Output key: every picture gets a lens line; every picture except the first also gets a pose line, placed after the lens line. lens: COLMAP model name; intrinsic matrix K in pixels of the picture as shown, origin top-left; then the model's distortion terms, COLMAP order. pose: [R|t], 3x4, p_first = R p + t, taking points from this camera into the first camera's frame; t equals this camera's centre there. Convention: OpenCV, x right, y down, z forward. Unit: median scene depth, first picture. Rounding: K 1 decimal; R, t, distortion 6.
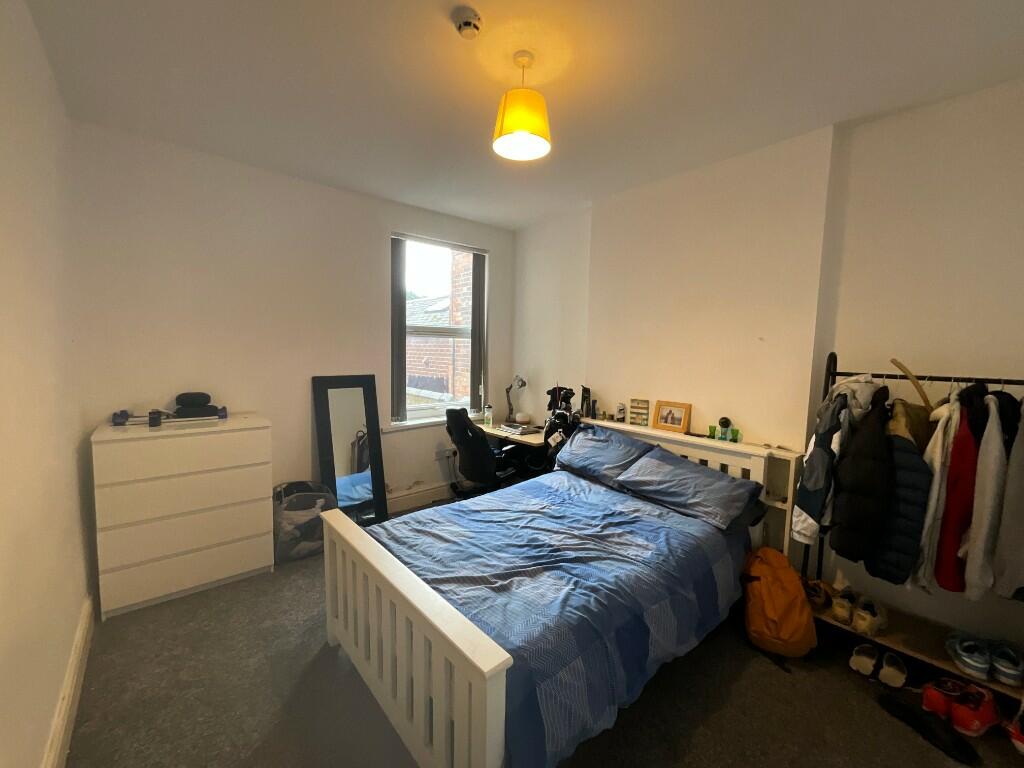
lens RADIAL K [[418.1, 0, 512.0], [0, 418.1, 384.0], [0, 0, 1]] dist [0.000589, 0.000702]
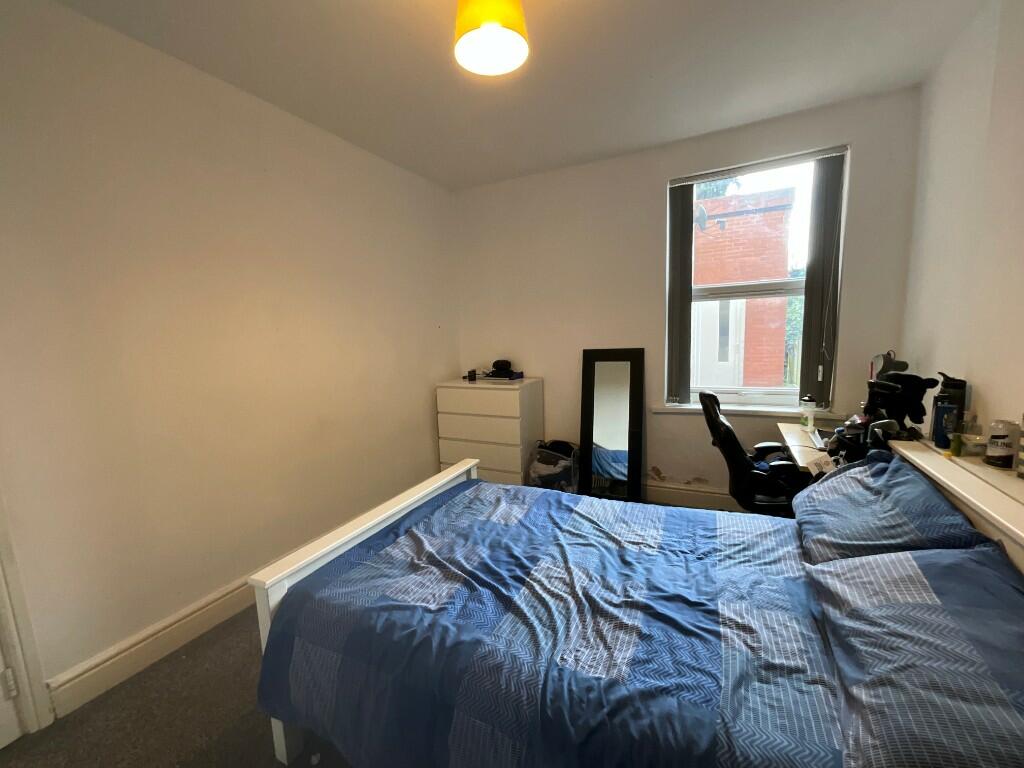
lens RADIAL K [[418.1, 0, 512.0], [0, 418.1, 384.0], [0, 0, 1]] dist [0.000589, 0.000702]
pose [[0.380173, 0.082571, -0.921222, 0.592150], [-0.027667, 0.996577, 0.077907, -0.010792], [0.924501, -0.004131, 0.381156, 0.539562]]
